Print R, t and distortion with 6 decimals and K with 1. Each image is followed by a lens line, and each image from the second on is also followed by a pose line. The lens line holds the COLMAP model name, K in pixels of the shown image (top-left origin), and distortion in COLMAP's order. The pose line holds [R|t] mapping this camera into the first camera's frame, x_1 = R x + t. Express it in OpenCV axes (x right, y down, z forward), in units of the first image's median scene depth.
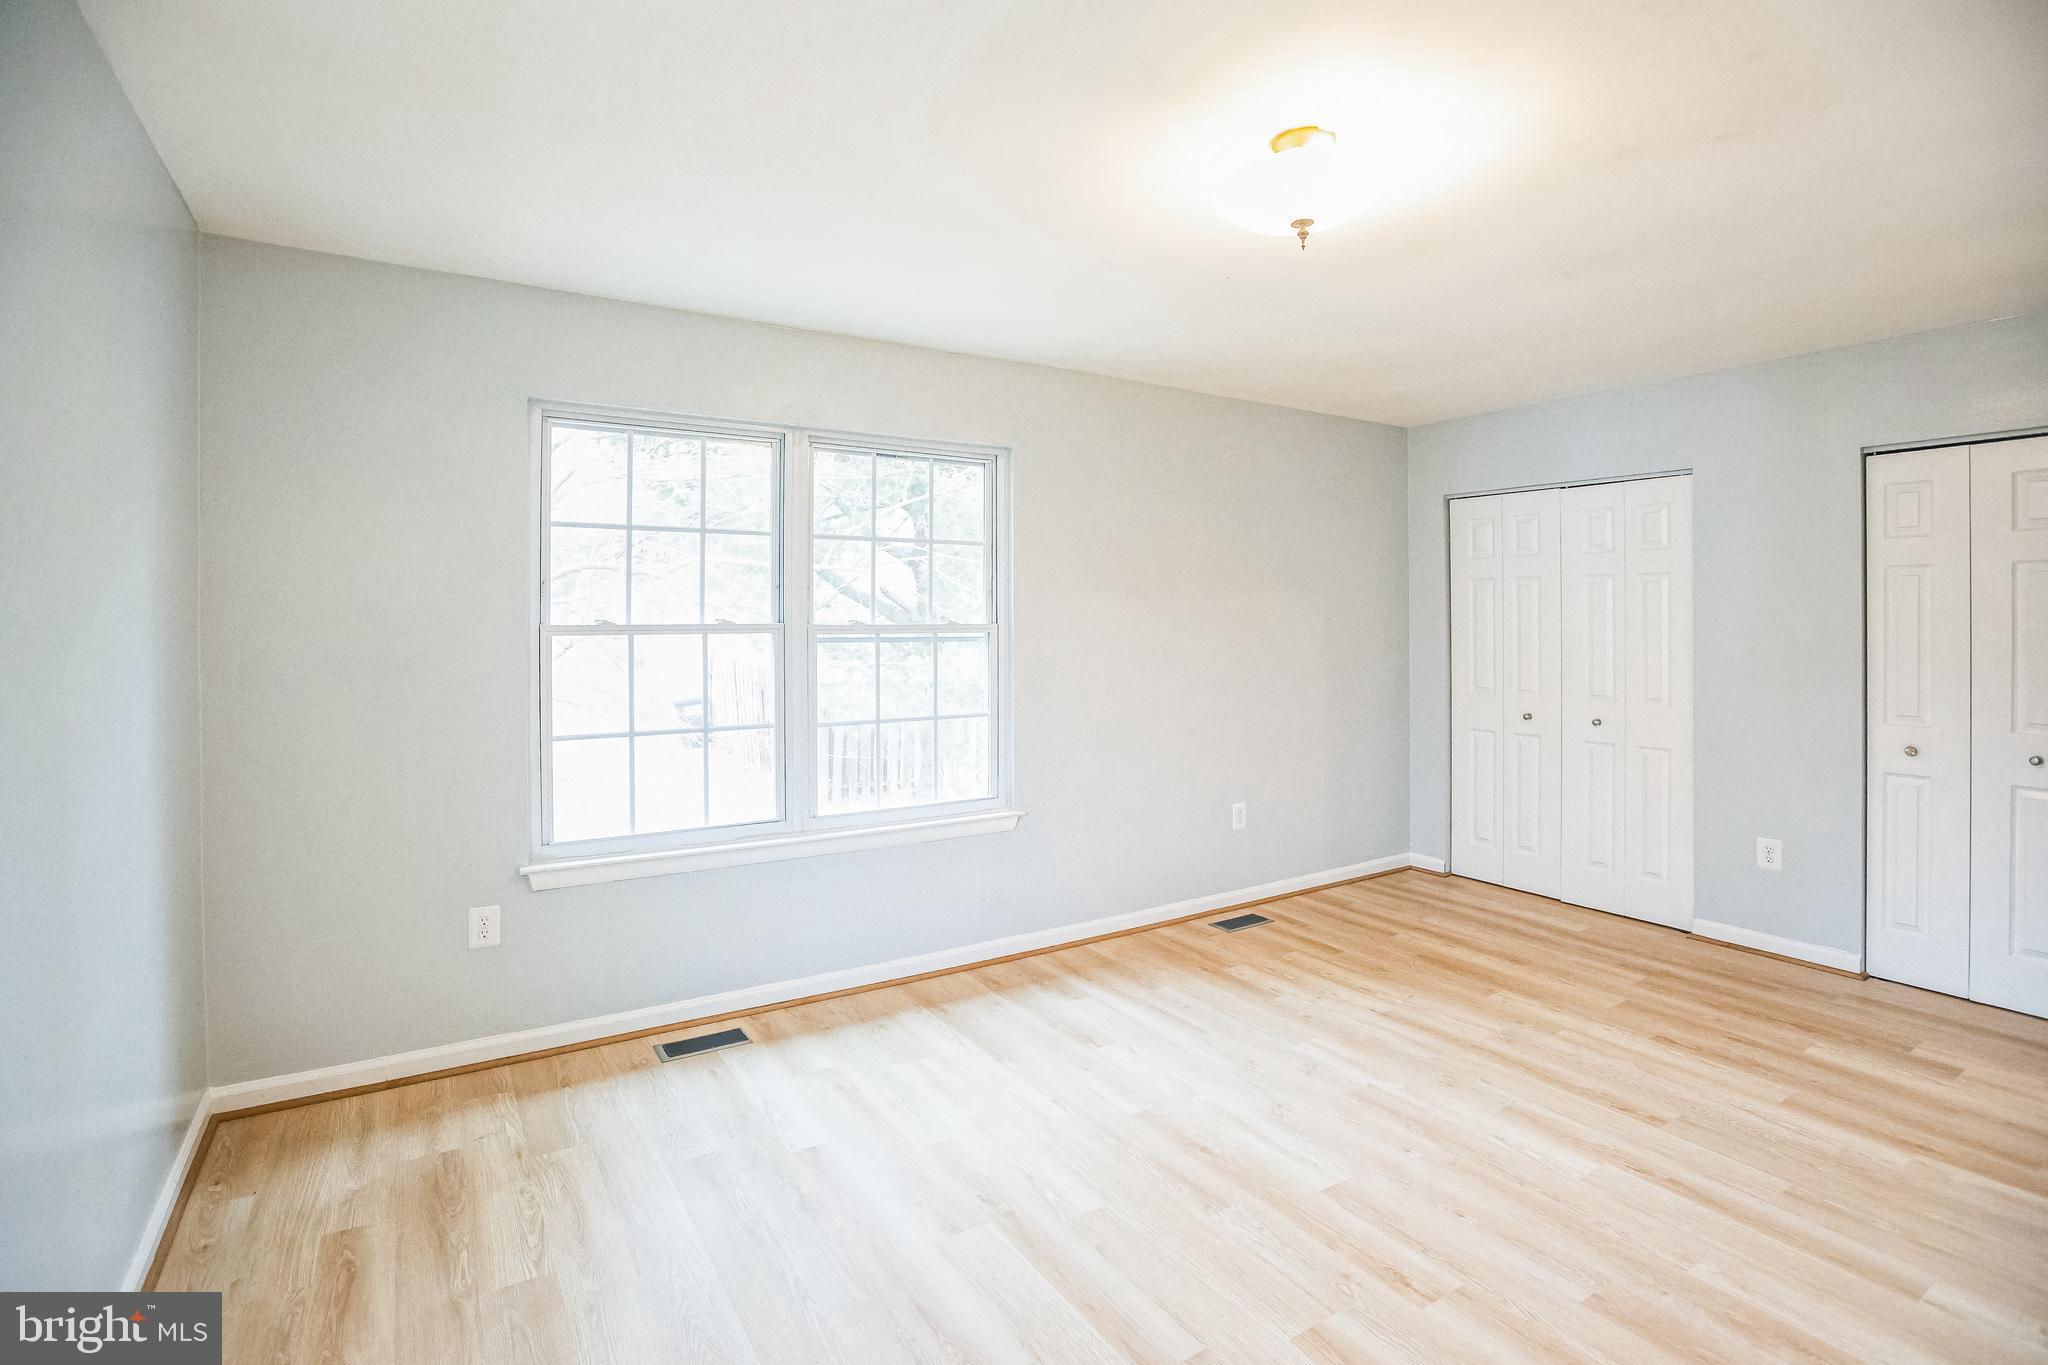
lens RADIAL K [[971.2, 0, 1017.4], [0, 971.2, 648.3], [0, 0, 1]] dist [-0.057132, 0.018205]
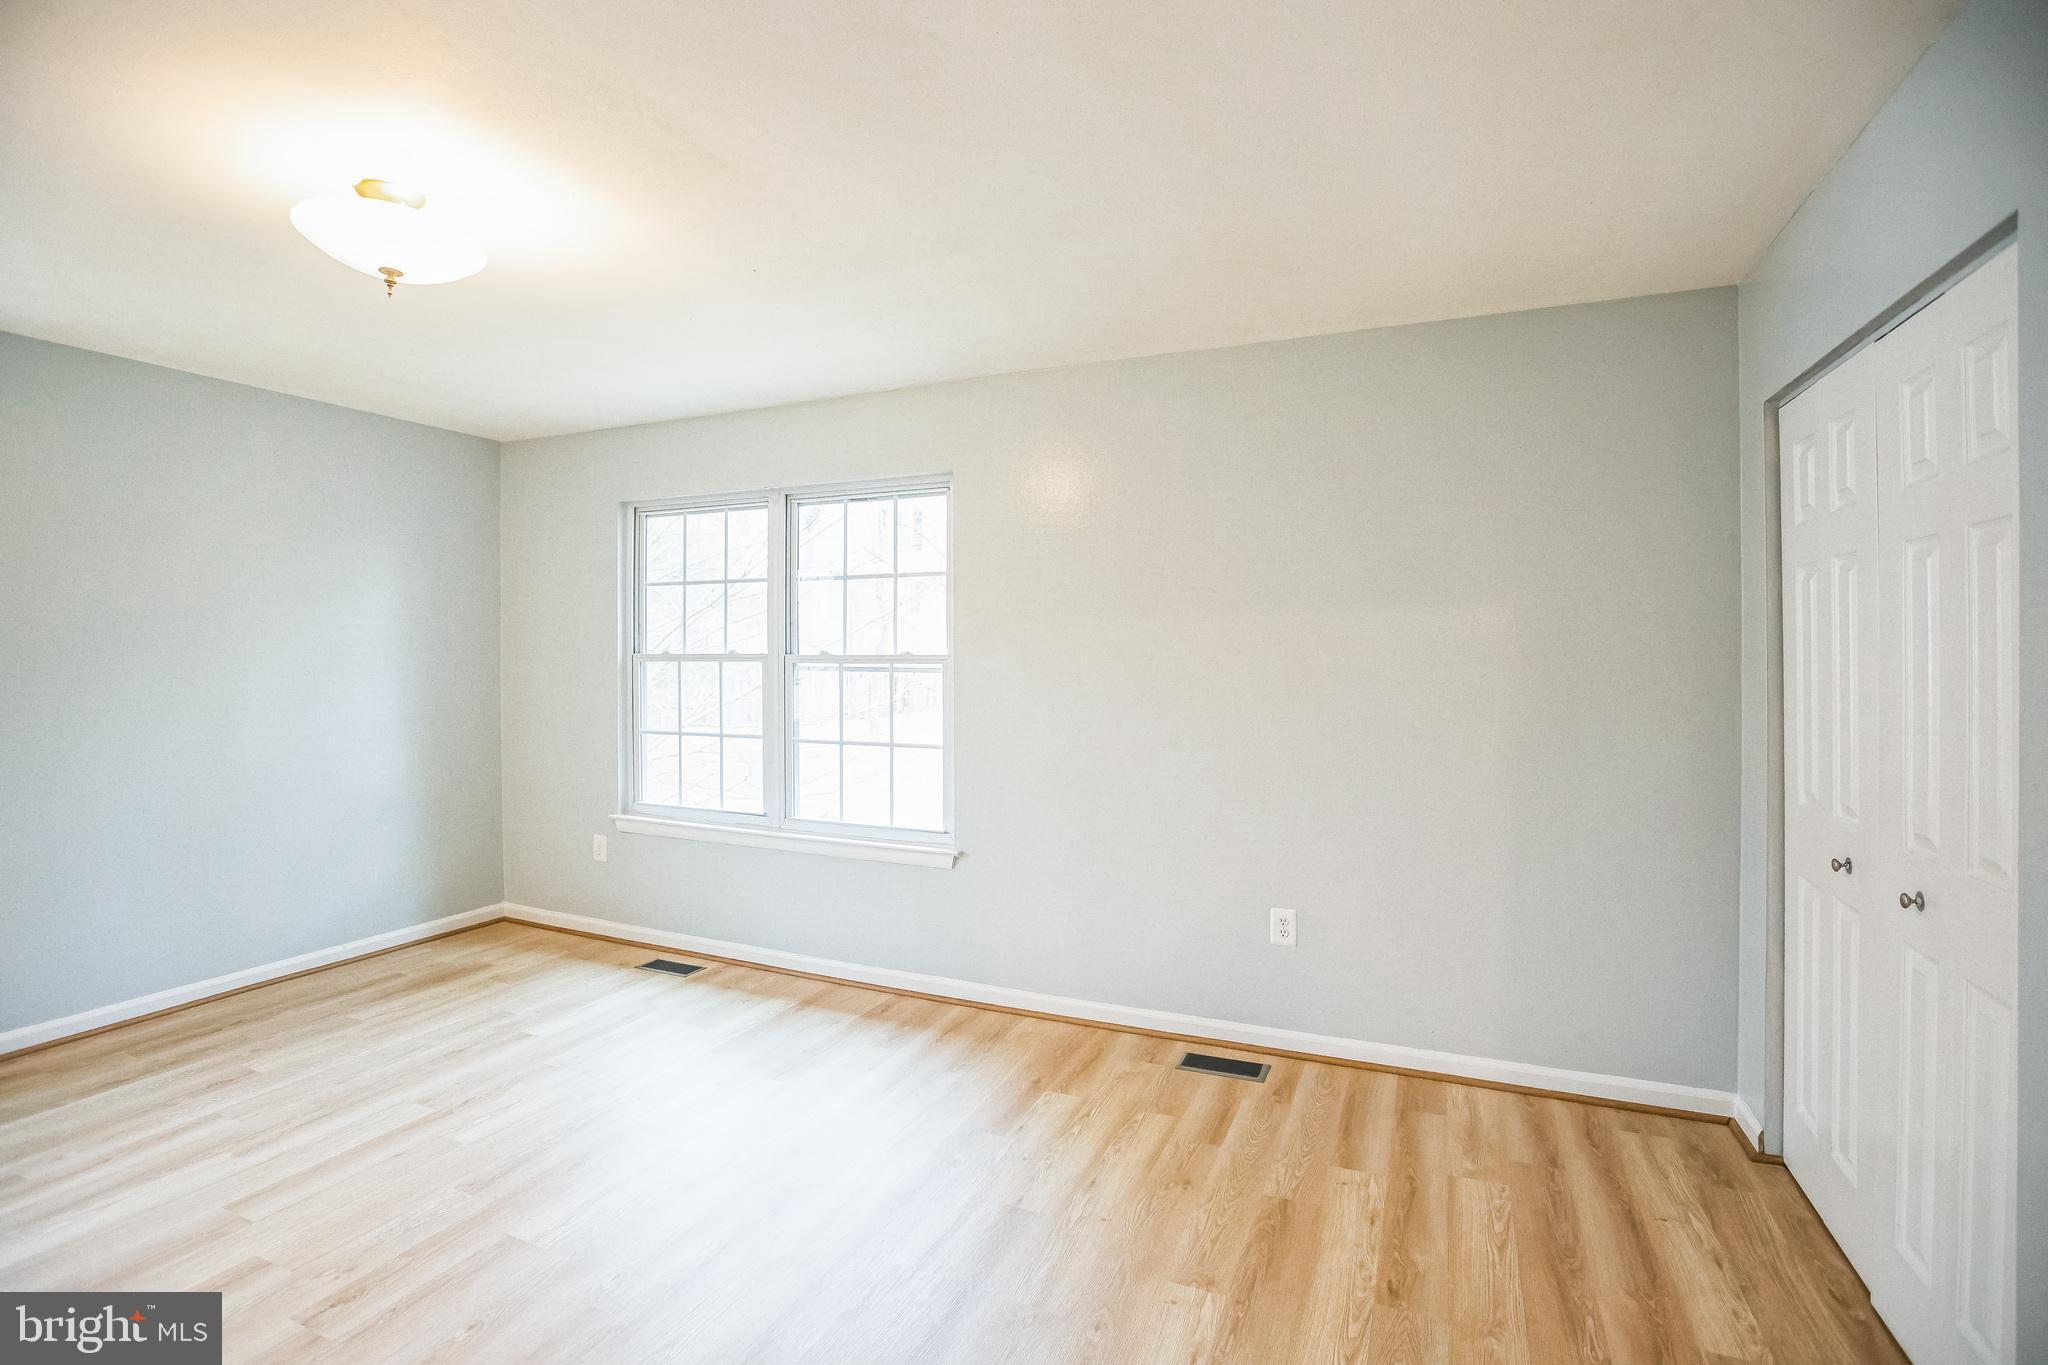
lens RADIAL K [[956.2, 0, 1015.7], [0, 956.2, 685.6], [0, 0, 1]] dist [-0.059200, 0.020854]
pose [[0.556990, 0.027866, -0.830052, 0.940796], [-0.026744, 0.999520, 0.015609, -0.012725], [0.830089, 0.013505, 0.557468, 0.604747]]
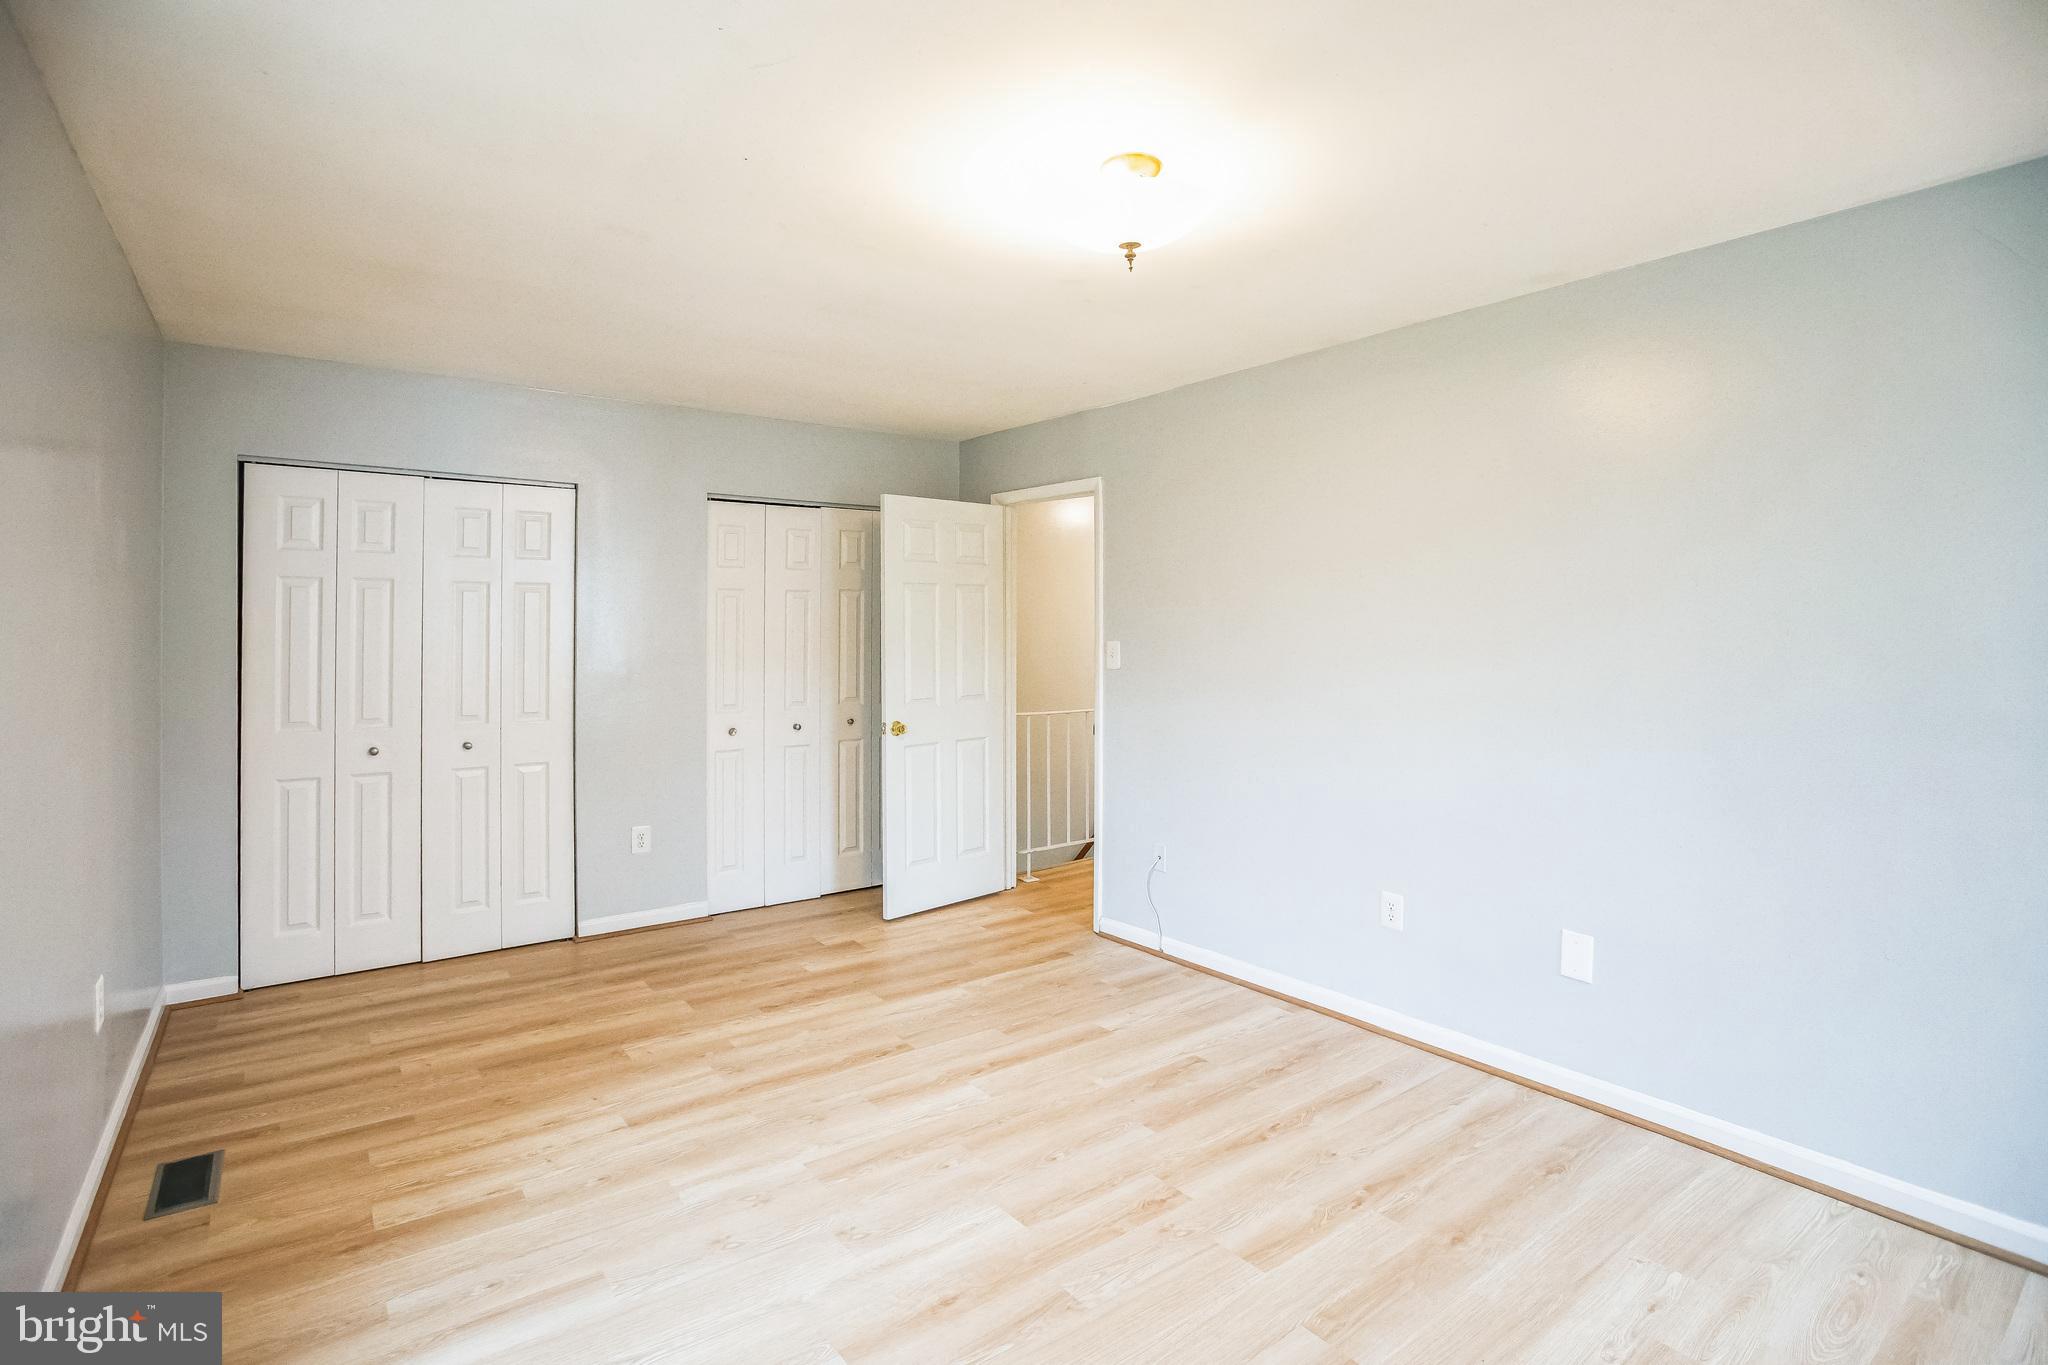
lens RADIAL K [[971.2, 0, 1017.4], [0, 971.2, 648.3], [0, 0, 1]] dist [-0.057132, 0.018205]
pose [[-0.086543, -0.016107, 0.996118, -0.429454], [0.025513, 0.999506, 0.018378, -0.022895], [-0.995921, 0.027005, -0.086089, 0.729665]]
